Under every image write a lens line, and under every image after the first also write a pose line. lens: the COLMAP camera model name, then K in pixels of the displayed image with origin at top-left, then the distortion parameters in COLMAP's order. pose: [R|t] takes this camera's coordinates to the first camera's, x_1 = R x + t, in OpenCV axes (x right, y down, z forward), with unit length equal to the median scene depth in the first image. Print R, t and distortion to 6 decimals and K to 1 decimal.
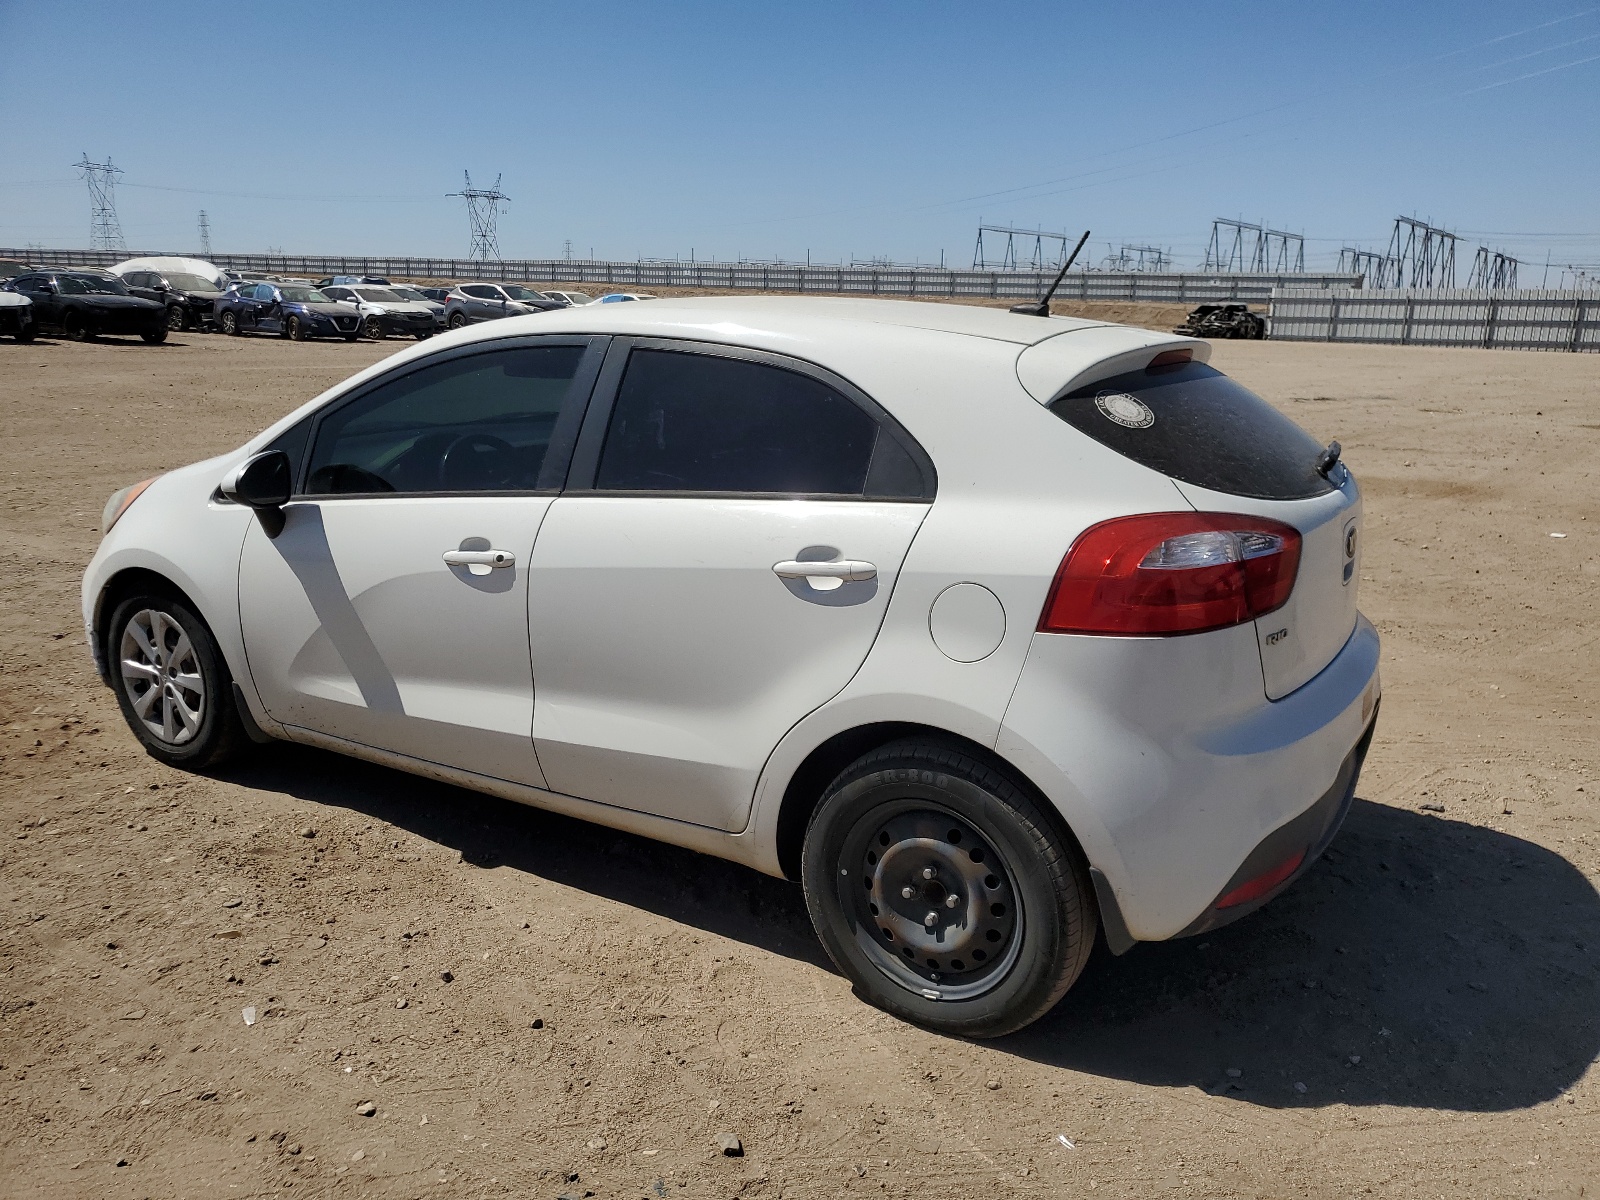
lens RADIAL K [[1231.0, 0, 799.5], [0, 1231.0, 603.3], [0, 0, 1]] dist [0.015280, 0.003678]
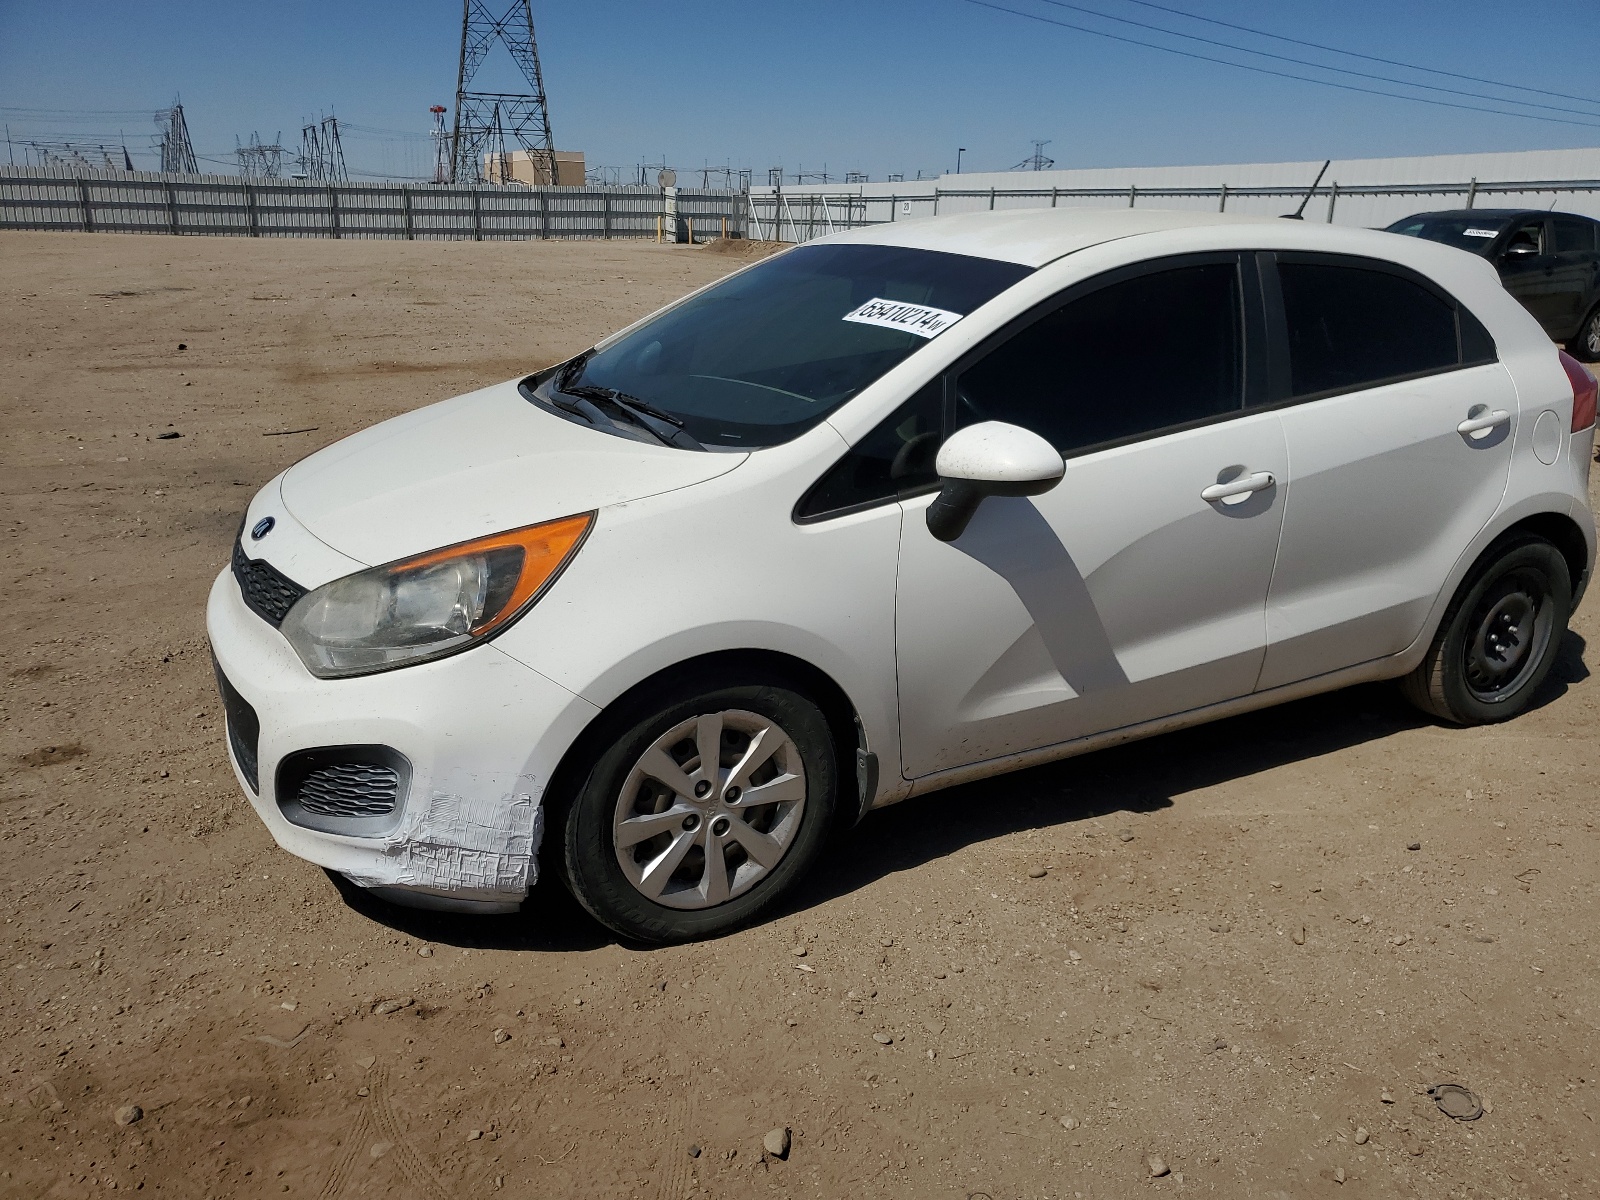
lens RADIAL K [[1231.0, 0, 799.0], [0, 1231.0, 599.6], [0, 0, 1]] dist [0.015280, 0.003678]
pose [[0.492980, -0.264619, 0.828823, -0.350032], [0.191849, 0.962239, 0.193104, -0.056948], [-0.848625, 0.063813, 0.525132, 0.215446]]
